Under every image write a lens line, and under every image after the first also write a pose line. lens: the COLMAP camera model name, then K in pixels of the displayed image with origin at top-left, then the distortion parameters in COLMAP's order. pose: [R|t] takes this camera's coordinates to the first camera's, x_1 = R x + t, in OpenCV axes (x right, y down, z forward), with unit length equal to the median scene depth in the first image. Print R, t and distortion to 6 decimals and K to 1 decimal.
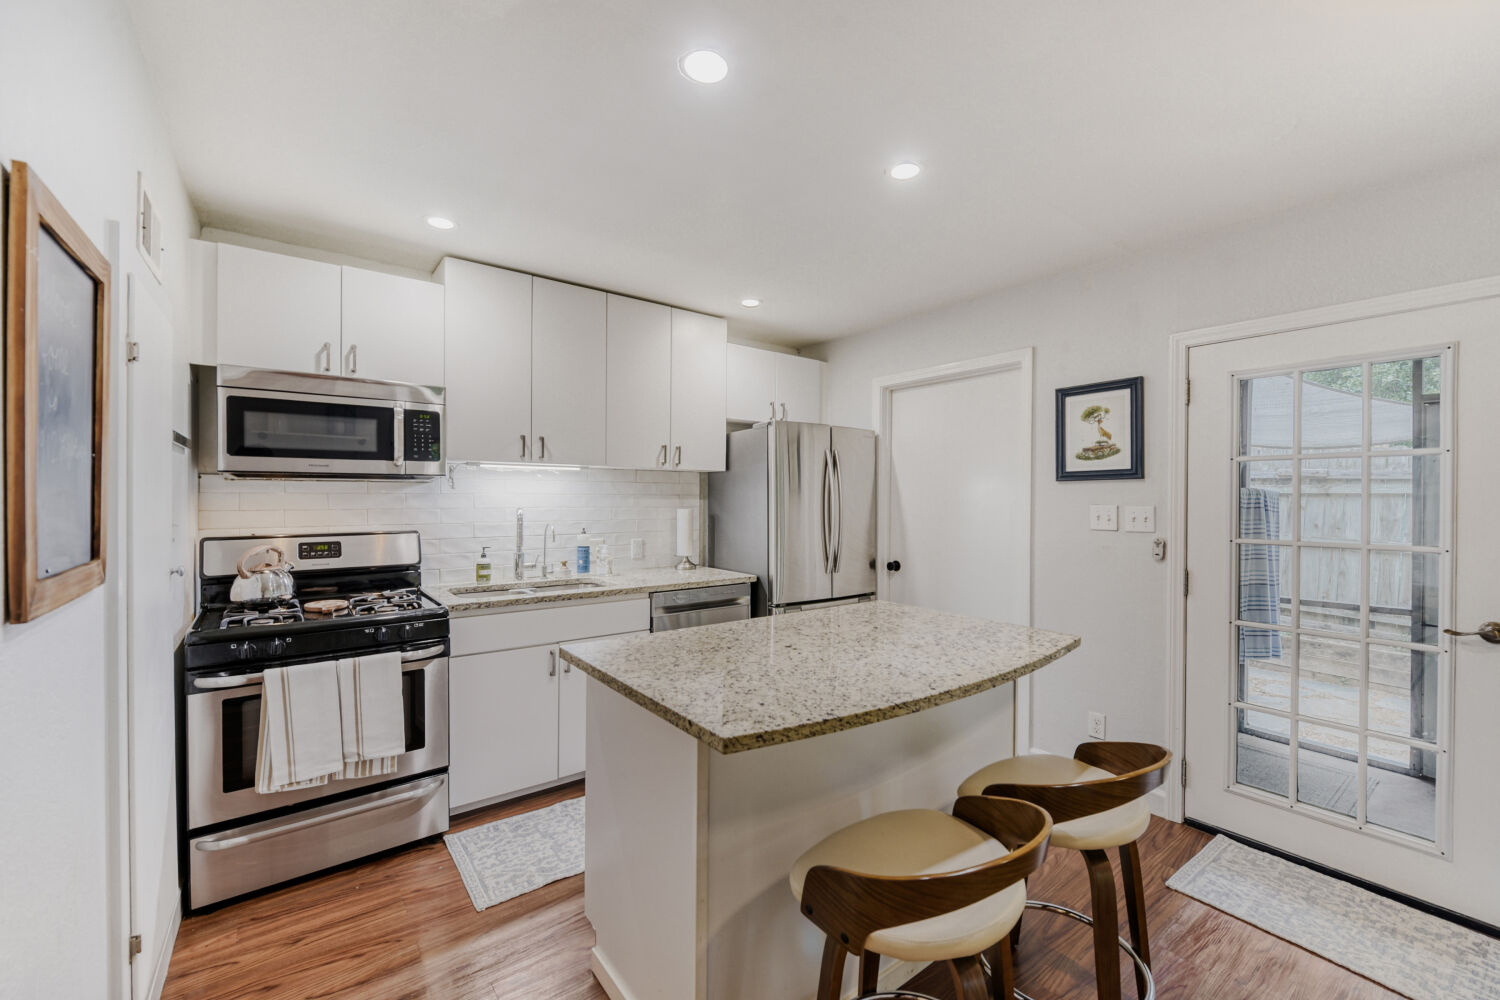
lens RADIAL K [[614.0, 0, 748.3], [0, 614.0, 494.0], [0, 0, 1]] dist [0.001115, -0.002727]
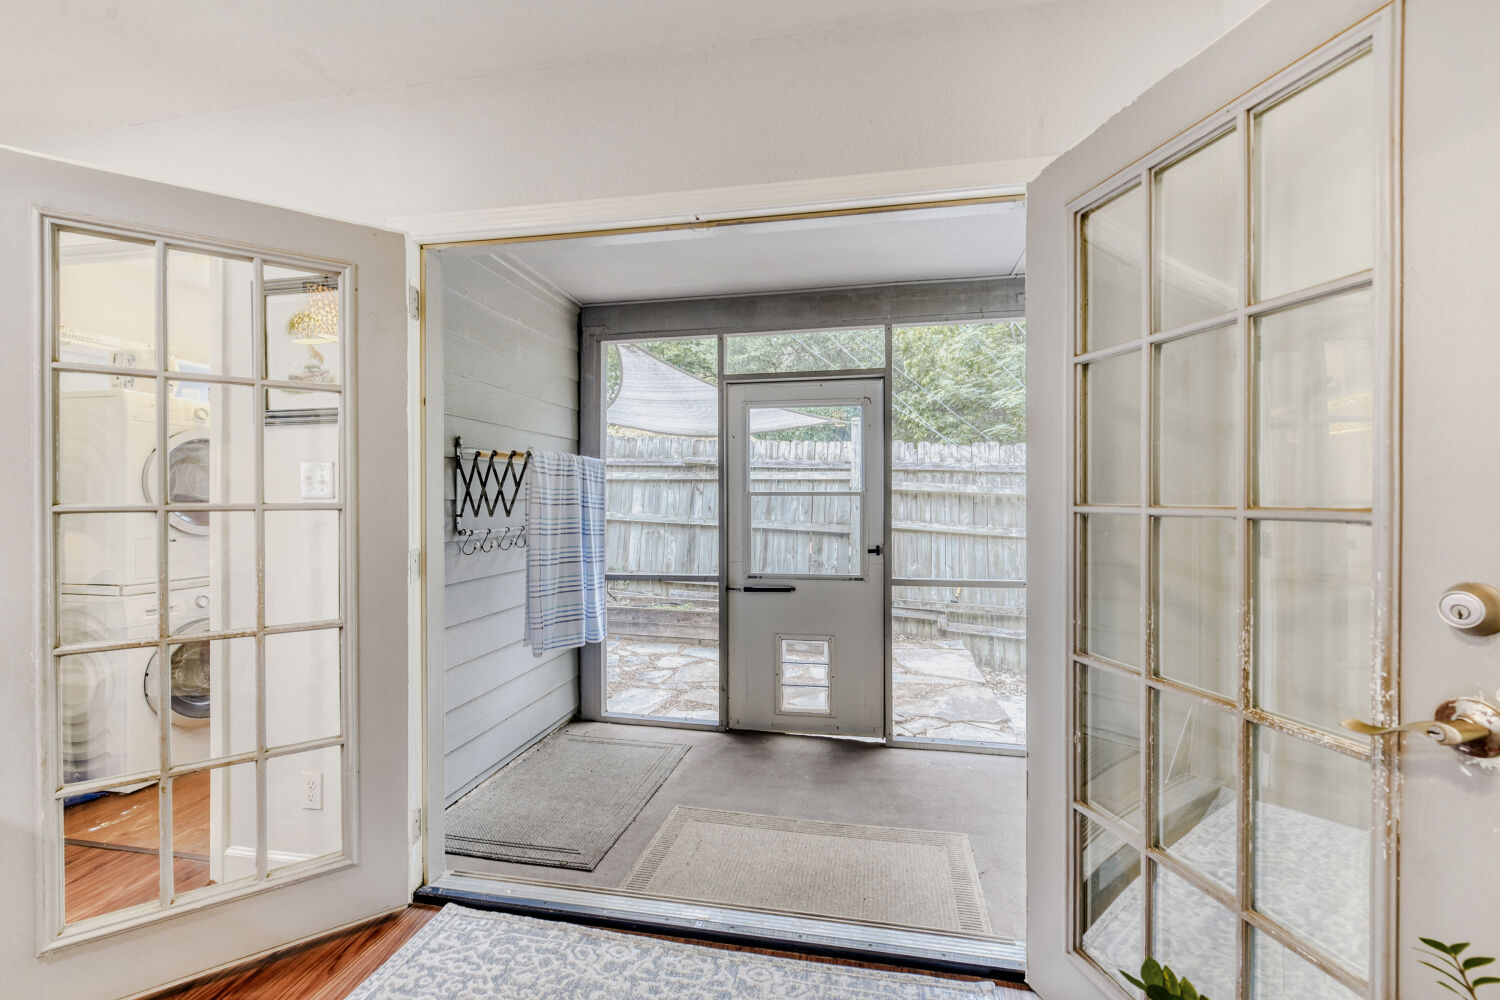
lens RADIAL K [[614.0, 0, 763.7], [0, 614.0, 497.6], [0, 0, 1]] dist [0.001115, -0.002727]
pose [[0.746886, -0.004318, 0.664938, 0.483085], [0.002179, 0.999989, 0.004047, 0.054650], [-0.664948, -0.001574, 0.746888, 0.168188]]
